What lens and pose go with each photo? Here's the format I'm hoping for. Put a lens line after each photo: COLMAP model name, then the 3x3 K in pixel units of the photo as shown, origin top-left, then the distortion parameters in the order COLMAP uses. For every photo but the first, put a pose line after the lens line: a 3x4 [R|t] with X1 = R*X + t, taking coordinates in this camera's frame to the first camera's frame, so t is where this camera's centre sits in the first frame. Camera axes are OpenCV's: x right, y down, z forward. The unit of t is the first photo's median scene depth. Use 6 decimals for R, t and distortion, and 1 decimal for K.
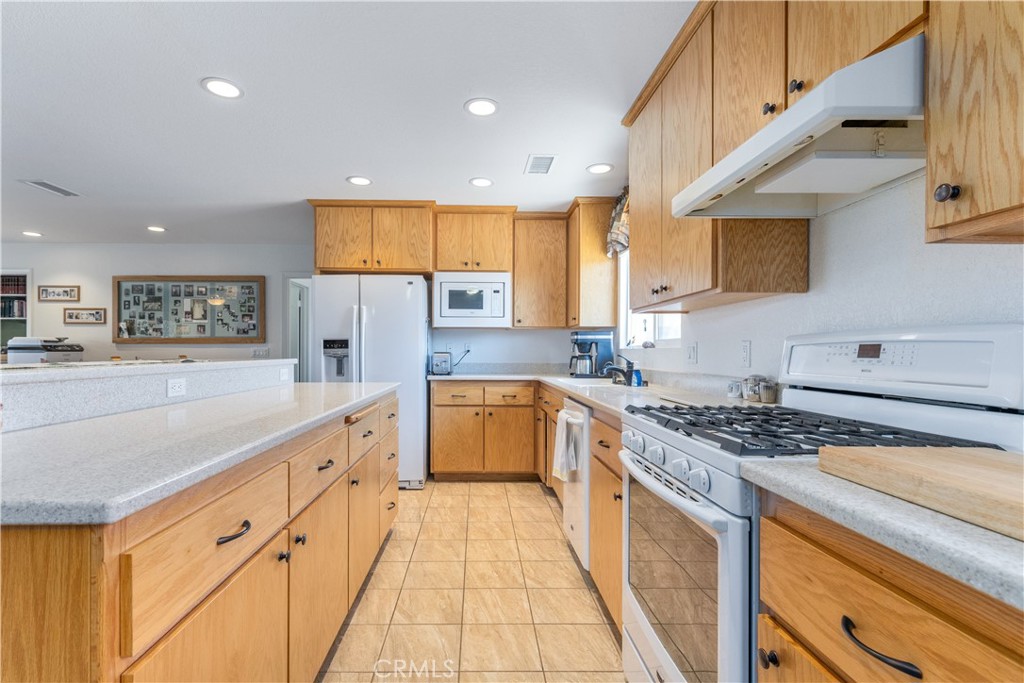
lens RADIAL K [[487.8, 0, 477.8], [0, 487.8, 350.4], [0, 0, 1]] dist [-0.003811, 0.003047]
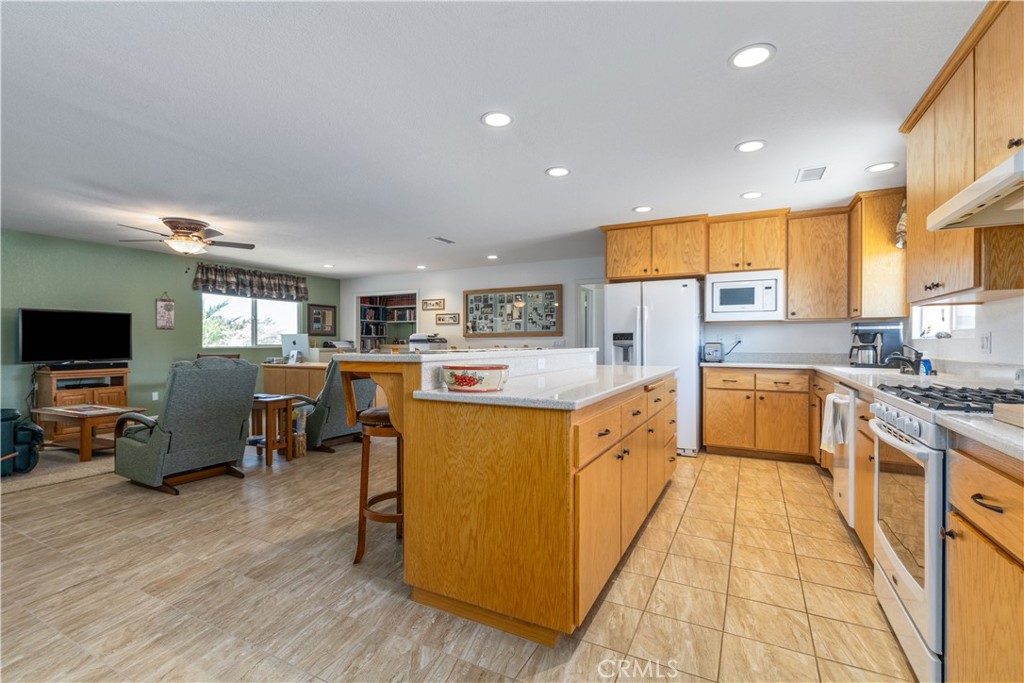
lens RADIAL K [[459.4, 0, 505.2], [0, 459.4, 345.3], [0, 0, 1]] dist [0.010532, -0.001900]
pose [[0.880856, 0.000733, -0.473384, 0.008166], [0.002887, 0.999972, 0.006920, 0.000357], [0.473375, -0.007463, 0.880829, -0.202122]]
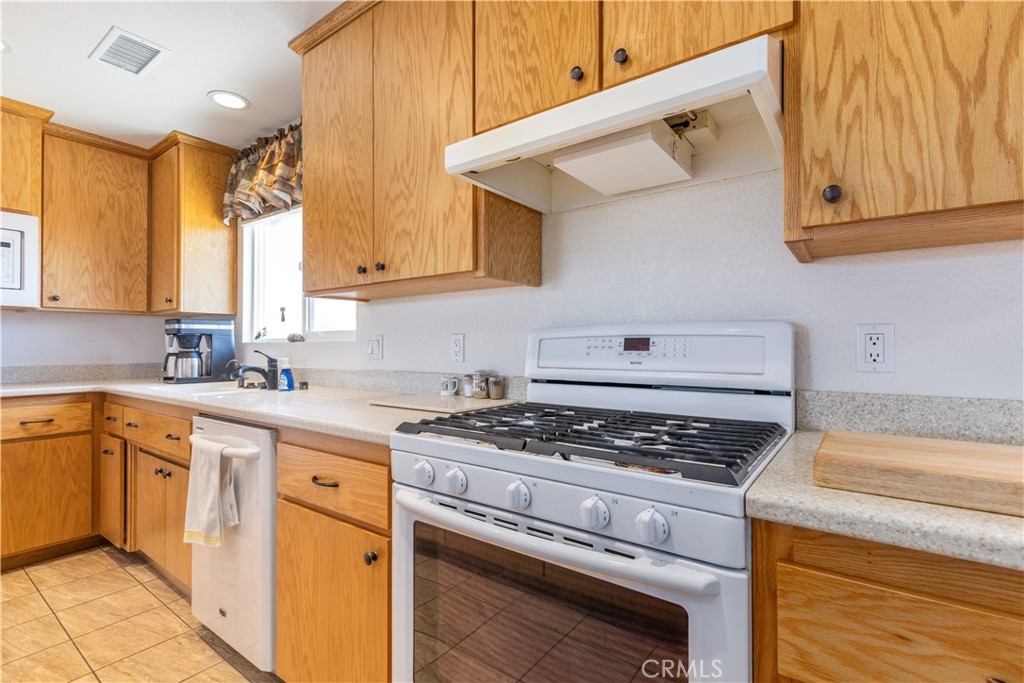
lens RADIAL K [[459.4, 0, 507.0], [0, 459.4, 341.2], [0, 0, 1]] dist [0.010532, -0.001900]
pose [[0.591392, 0.003633, 0.806376, -0.053222], [0.002777, 0.999975, -0.006542, 0.000161], [-0.806379, 0.006109, 0.591367, 0.197467]]
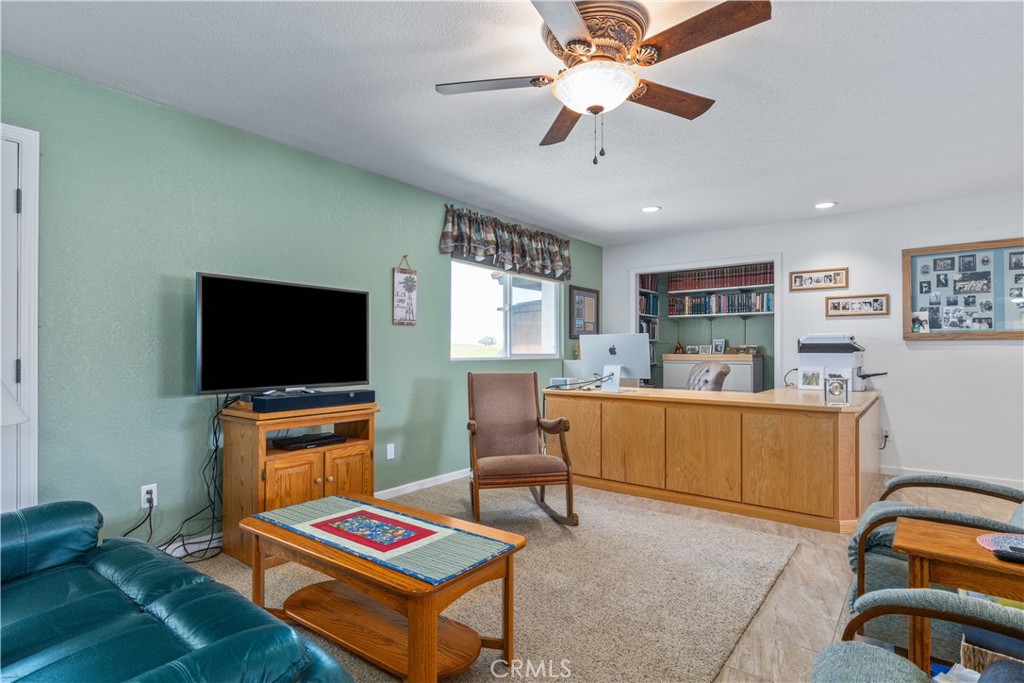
lens RADIAL K [[519.0, 0, 513.3], [0, 519.0, 348.9], [0, 0, 1]] dist [0.002728, 0.001793]
pose [[0.788956, -0.002321, -0.614446, -1.035219], [0.001390, 0.999997, -0.001993, -0.001196], [0.614449, 0.000718, 0.788957, 0.014097]]
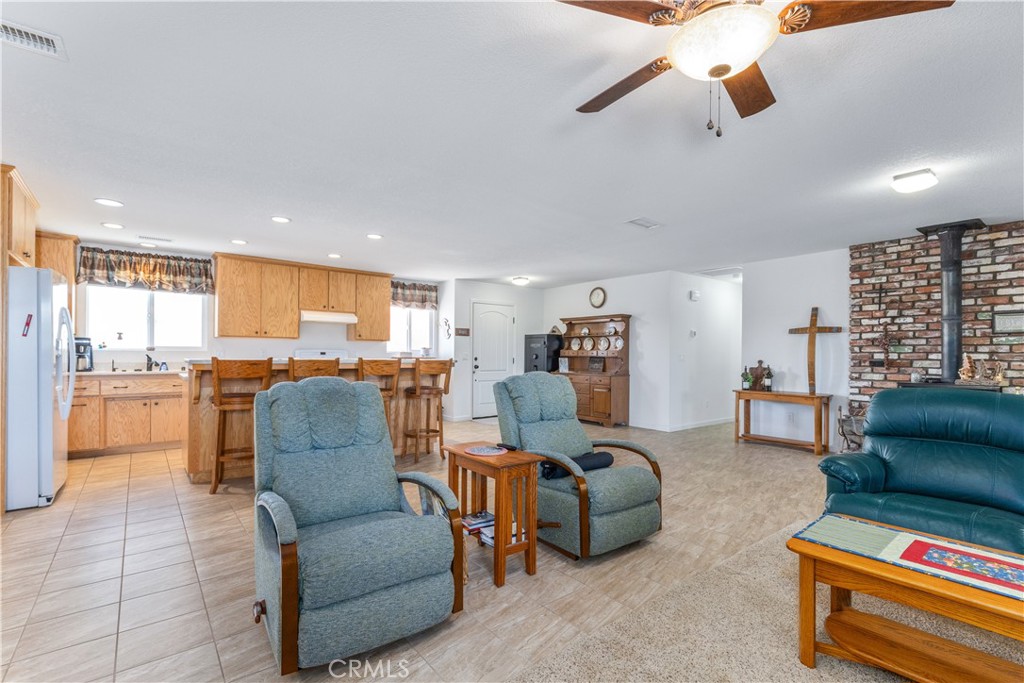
lens RADIAL K [[459.4, 0, 511.1], [0, 459.4, 359.3], [0, 0, 1]] dist [0.010532, -0.001900]
pose [[-0.625795, -0.016115, 0.779821, -1.463793], [-0.009377, 0.999870, 0.013137, -0.005846], [-0.779931, 0.000909, -0.625865, 0.823266]]
